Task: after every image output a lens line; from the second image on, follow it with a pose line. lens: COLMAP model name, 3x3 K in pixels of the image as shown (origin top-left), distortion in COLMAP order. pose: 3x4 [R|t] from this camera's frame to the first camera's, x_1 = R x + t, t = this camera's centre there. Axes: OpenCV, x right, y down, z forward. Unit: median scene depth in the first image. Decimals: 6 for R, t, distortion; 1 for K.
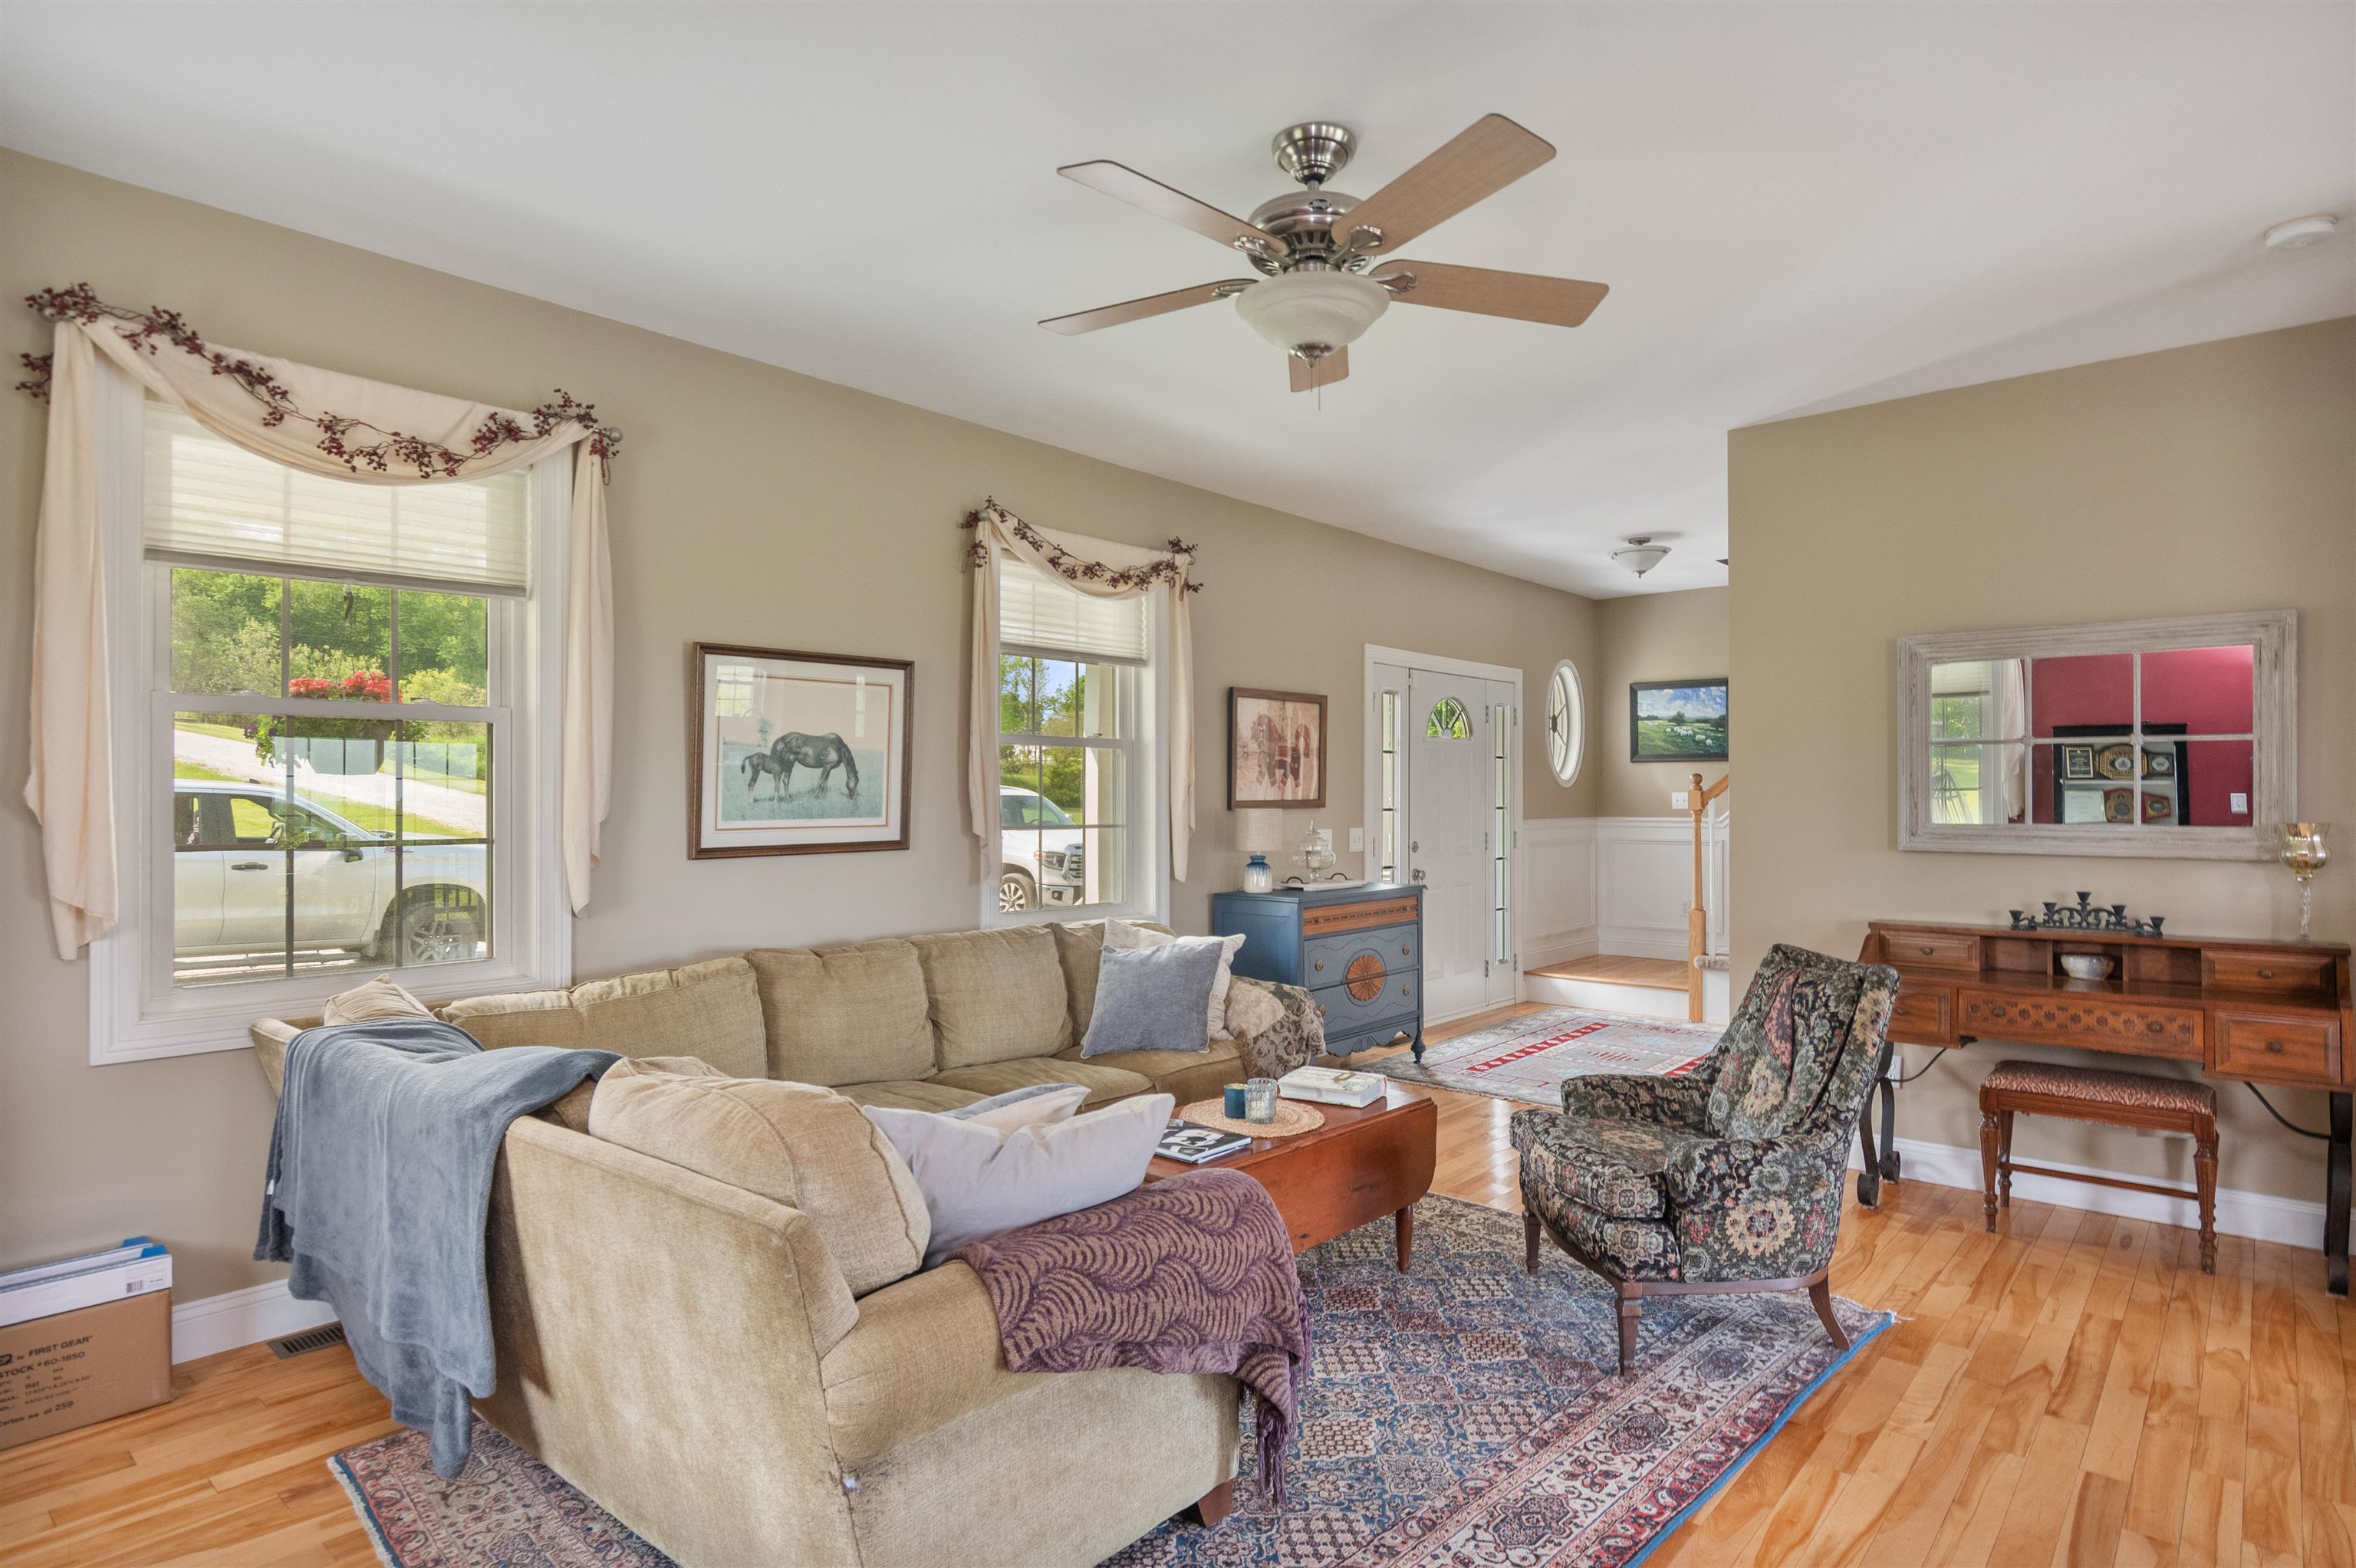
lens RADIAL K [[1268.4, 0, 1172.3], [0, 1268.4, 787.9], [0, 0, 1]] dist [-0.006551, 0.001614]
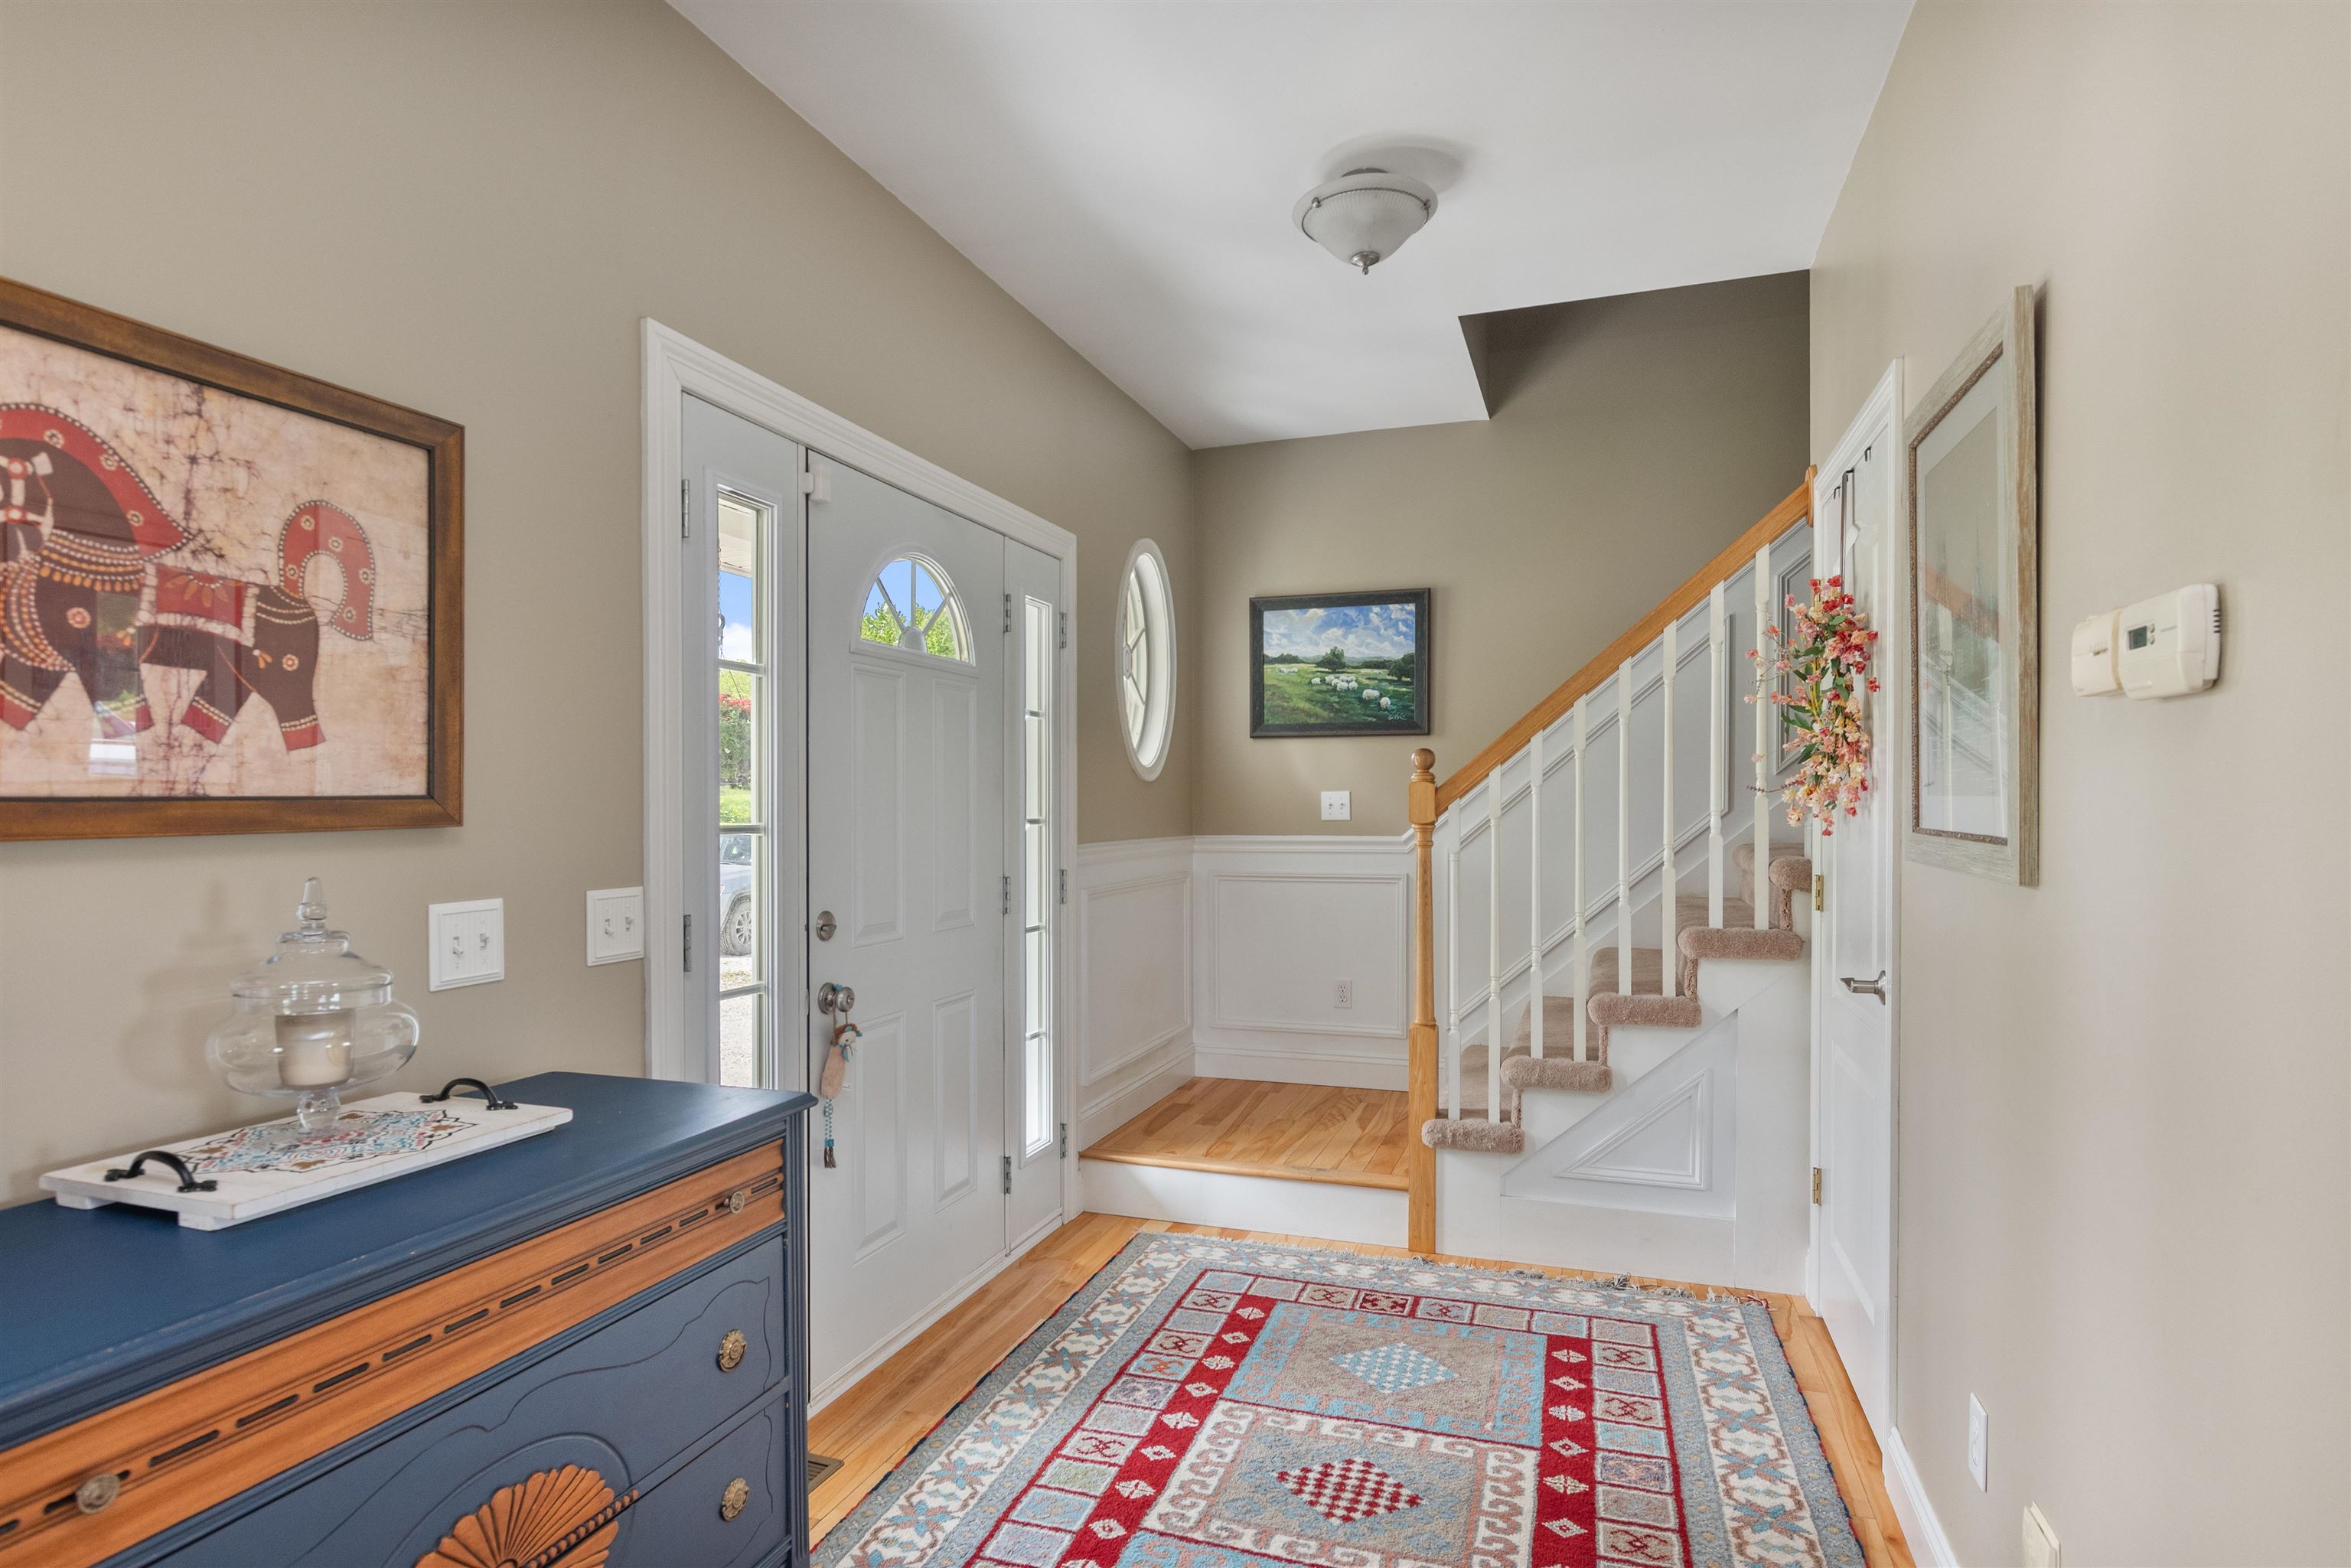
lens RADIAL K [[1240.1, 0, 1167.0], [0, 1240.1, 797.6], [0, 0, 1]] dist [-0.002215, -0.000129]
pose [[0.926407, -0.001126, 0.376521, 0.127819], [0.002371, 0.999993, -0.002842, 0.008169], [-0.376515, 0.003526, 0.926404, 0.539112]]
